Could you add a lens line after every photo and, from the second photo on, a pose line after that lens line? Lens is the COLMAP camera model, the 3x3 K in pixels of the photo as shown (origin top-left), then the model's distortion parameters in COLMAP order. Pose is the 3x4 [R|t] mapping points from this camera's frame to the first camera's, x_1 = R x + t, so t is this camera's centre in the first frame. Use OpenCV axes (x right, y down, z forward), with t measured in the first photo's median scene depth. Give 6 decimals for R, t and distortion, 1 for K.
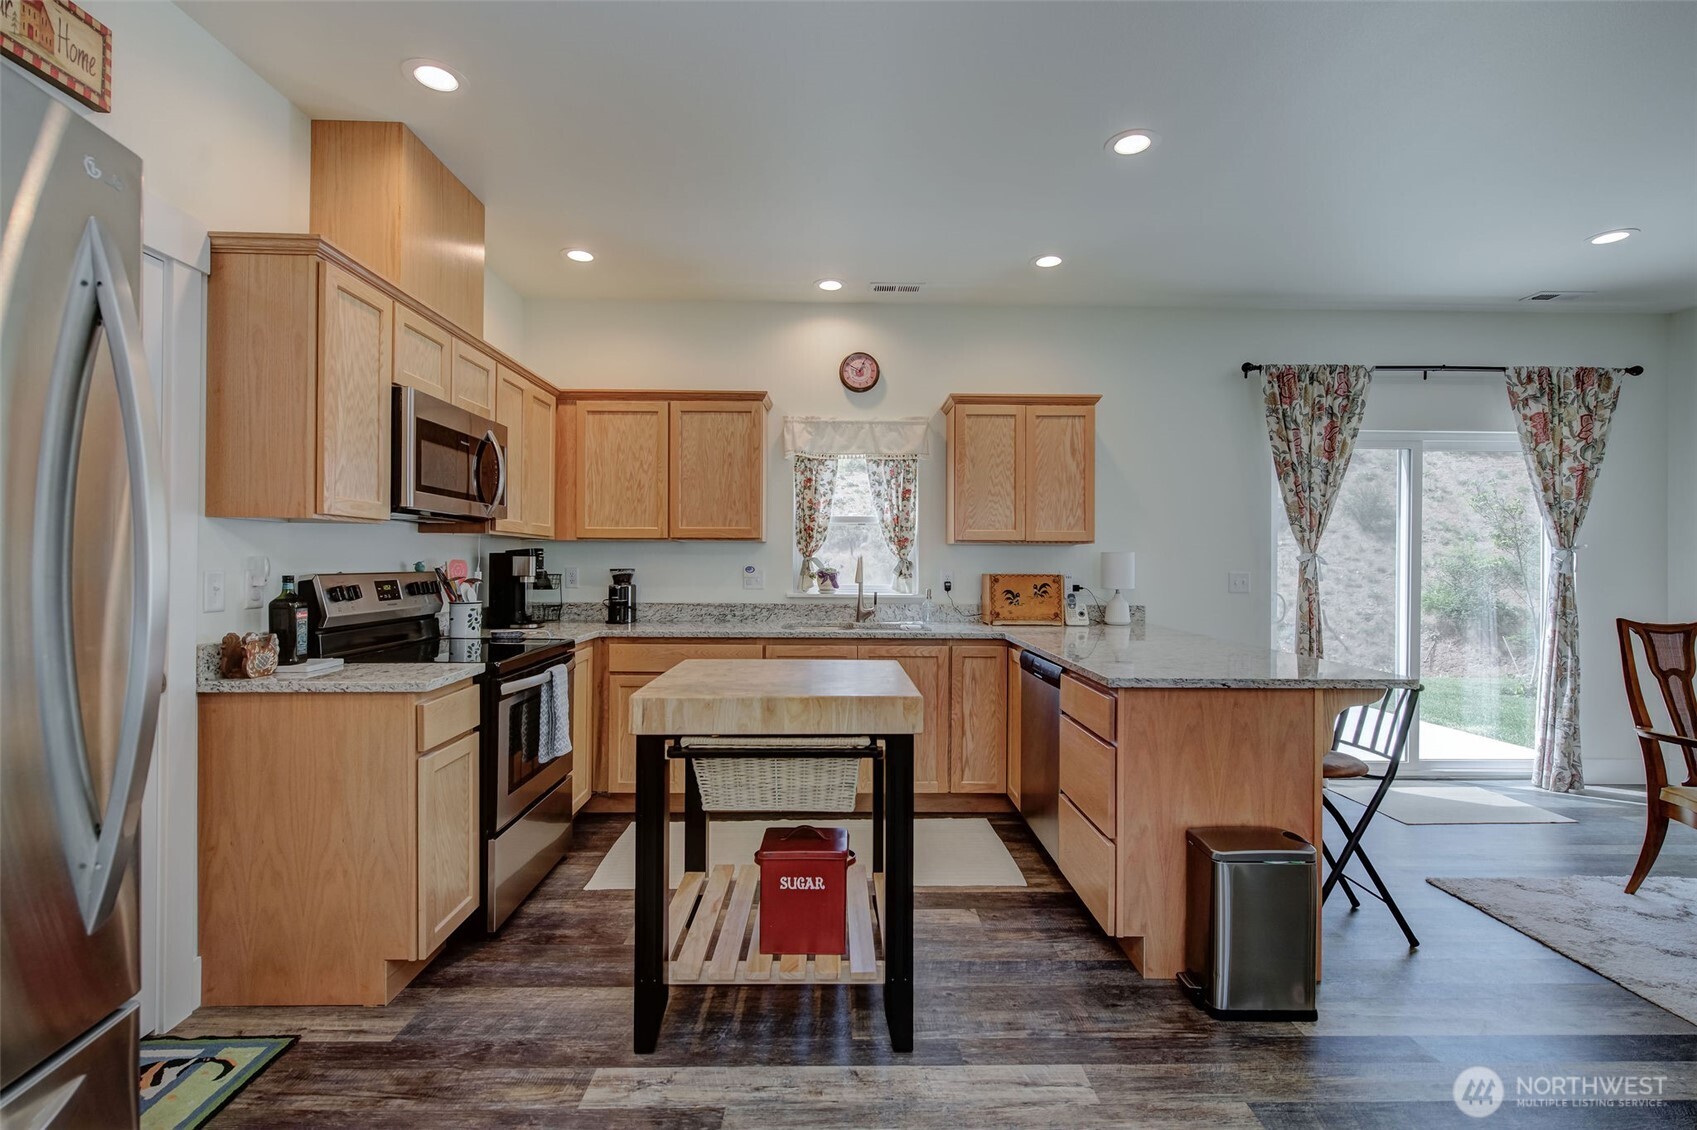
lens RADIAL K [[778.2, 0, 874.8], [0, 778.2, 566.9], [0, 0, 1]] dist [-0.001218, -0.000860]
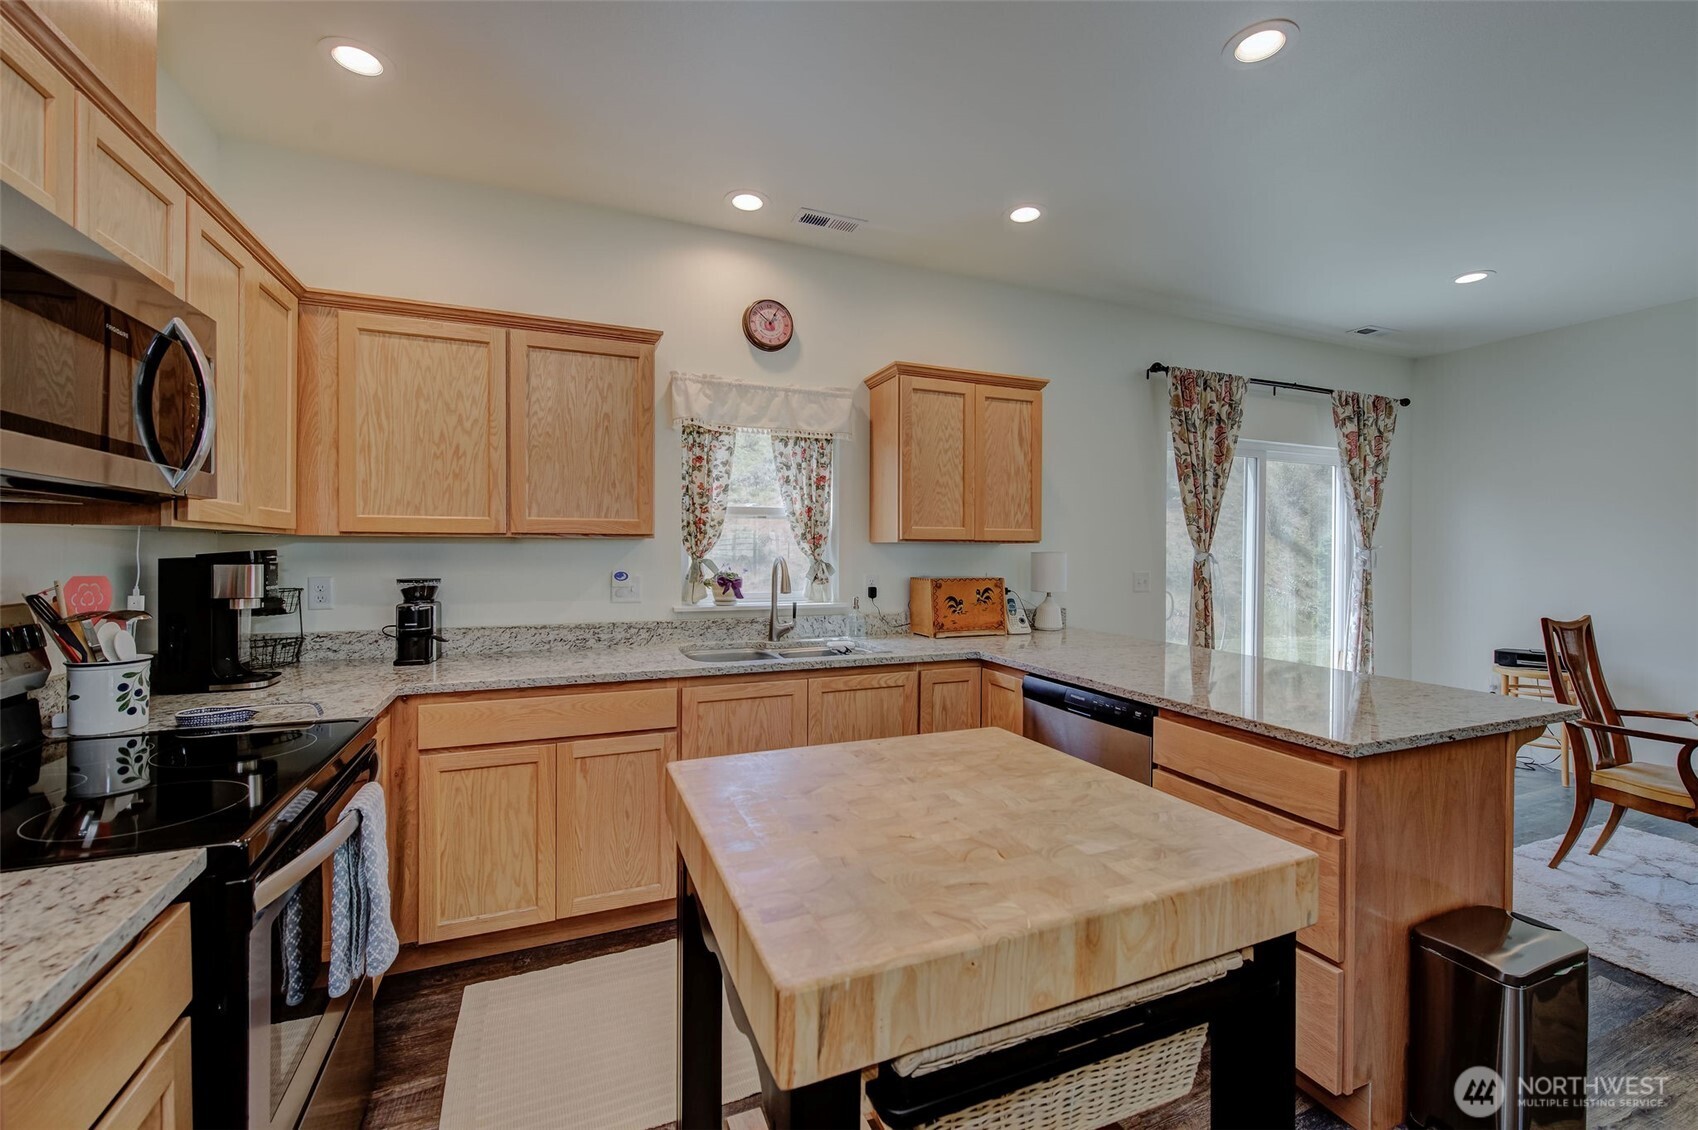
lens RADIAL K [[695.9, 0, 898.6], [0, 695.9, 559.5], [0, 0, 1]] dist [-0.001172, -0.001075]
pose [[0.923967, -0.005513, 0.382433, -0.178387], [0.002108, 0.999954, 0.009320, -0.019034], [-0.382466, -0.007805, 0.923936, 0.308322]]
